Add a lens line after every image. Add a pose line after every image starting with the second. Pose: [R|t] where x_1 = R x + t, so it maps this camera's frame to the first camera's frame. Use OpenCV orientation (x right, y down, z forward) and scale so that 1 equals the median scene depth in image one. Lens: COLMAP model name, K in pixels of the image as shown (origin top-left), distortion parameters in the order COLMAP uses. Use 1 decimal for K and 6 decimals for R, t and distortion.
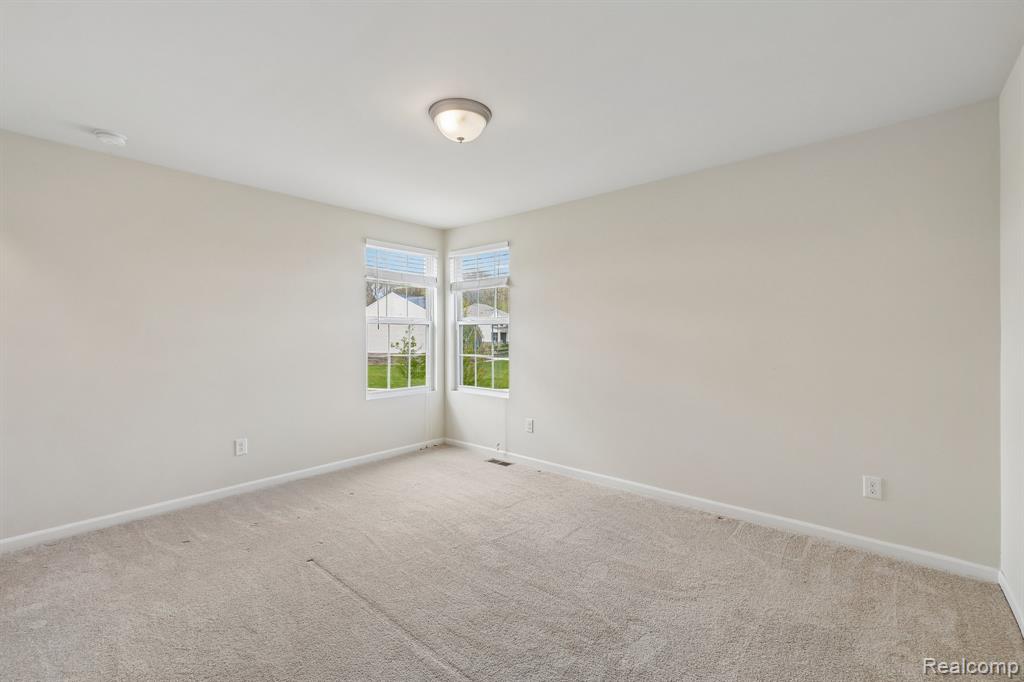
lens RADIAL K [[443.5, 0, 515.4], [0, 443.5, 332.2], [0, 0, 1]] dist [-0.002054, 0.000158]
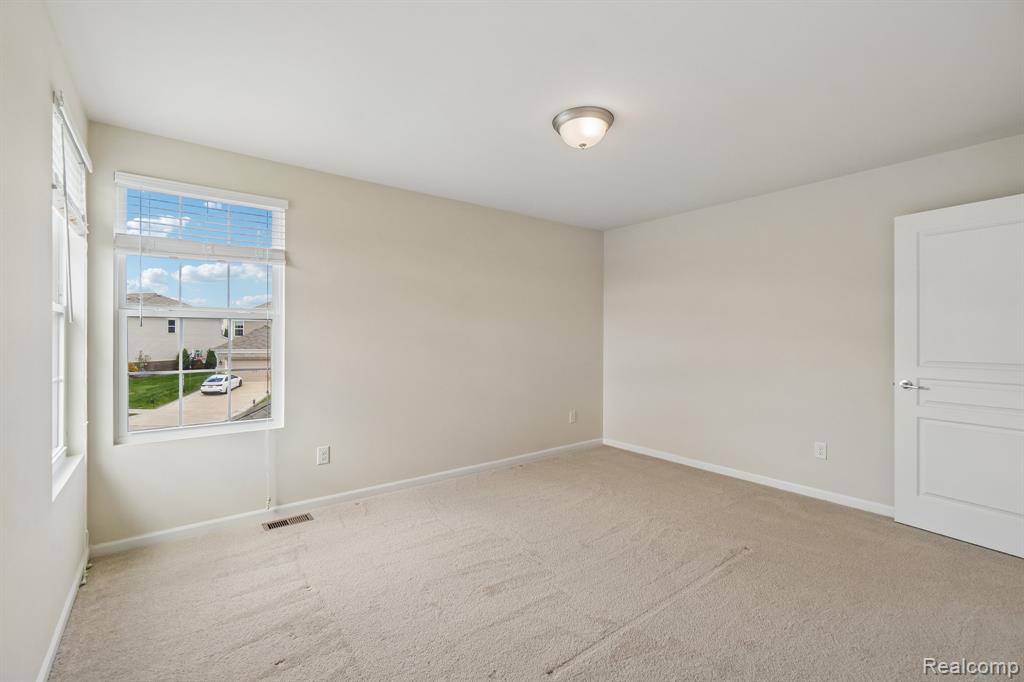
lens RADIAL K [[443.5, 0, 515.4], [0, 443.5, 332.2], [0, 0, 1]] dist [-0.002054, 0.000158]
pose [[0.182517, 0.000876, 0.983202, -0.658249], [-0.014049, 0.999900, 0.001717, -0.005364], [-0.983102, -0.014127, 0.182511, 0.545043]]
